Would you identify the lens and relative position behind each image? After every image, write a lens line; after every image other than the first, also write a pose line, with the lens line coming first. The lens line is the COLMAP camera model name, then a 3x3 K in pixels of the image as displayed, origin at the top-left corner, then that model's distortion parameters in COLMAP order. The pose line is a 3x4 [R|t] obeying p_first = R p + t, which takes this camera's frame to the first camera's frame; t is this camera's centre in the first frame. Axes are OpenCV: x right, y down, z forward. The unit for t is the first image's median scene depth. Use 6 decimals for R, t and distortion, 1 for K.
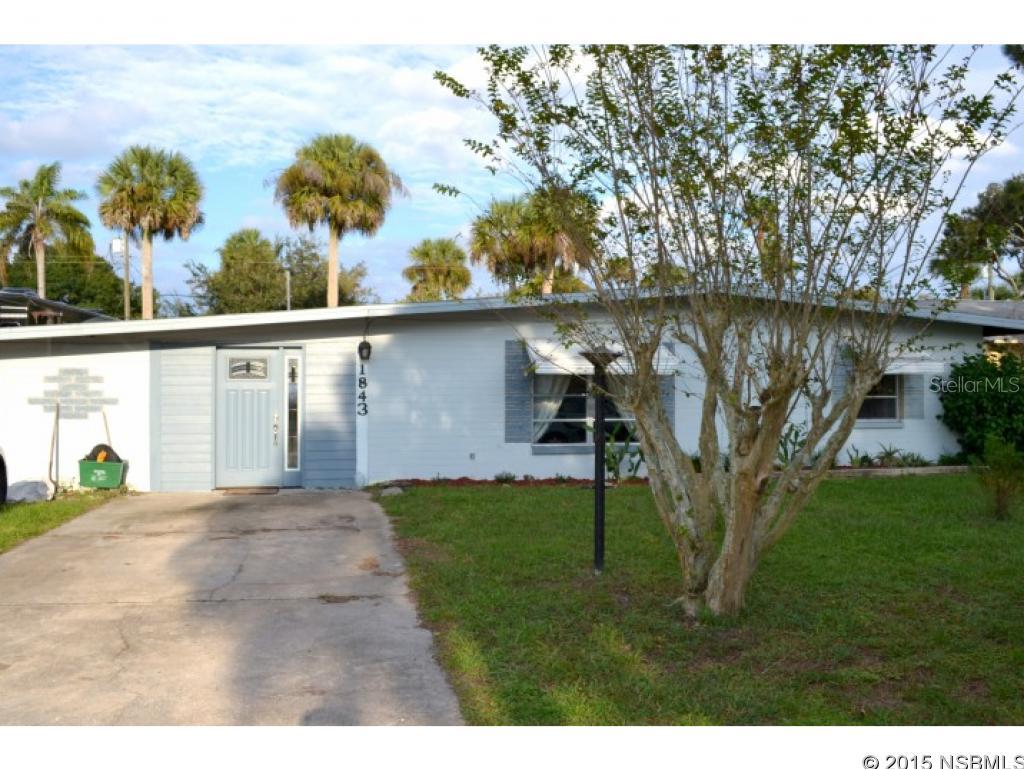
lens RADIAL K [[806.3, 0, 439.1], [0, 806.3, 322.4], [0, 0, 1]] dist [-0.063018, 0.005760]
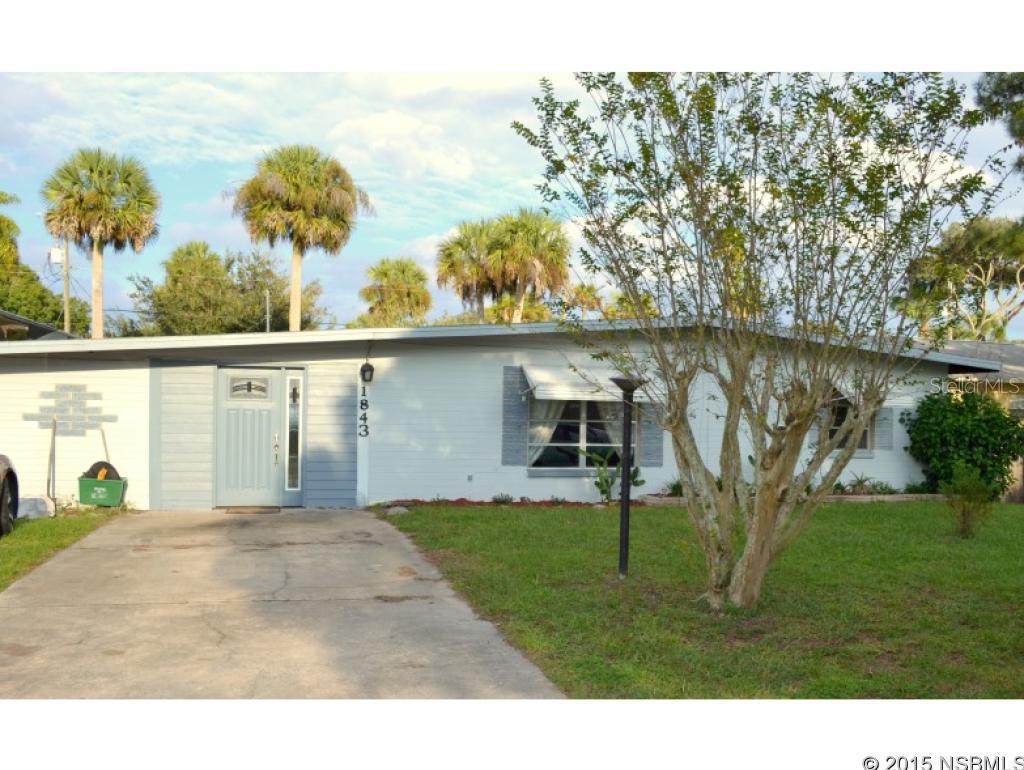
lens RADIAL K [[860.2, 0, 450.7], [0, 860.2, 365.2], [0, 0, 1]] dist [-0.057358, -0.002540]
pose [[0.995984, 0.023773, 0.086319, -0.087190], [-0.025646, 0.999458, 0.020662, 0.000298], [-0.085781, -0.022793, 0.996053, -0.091493]]
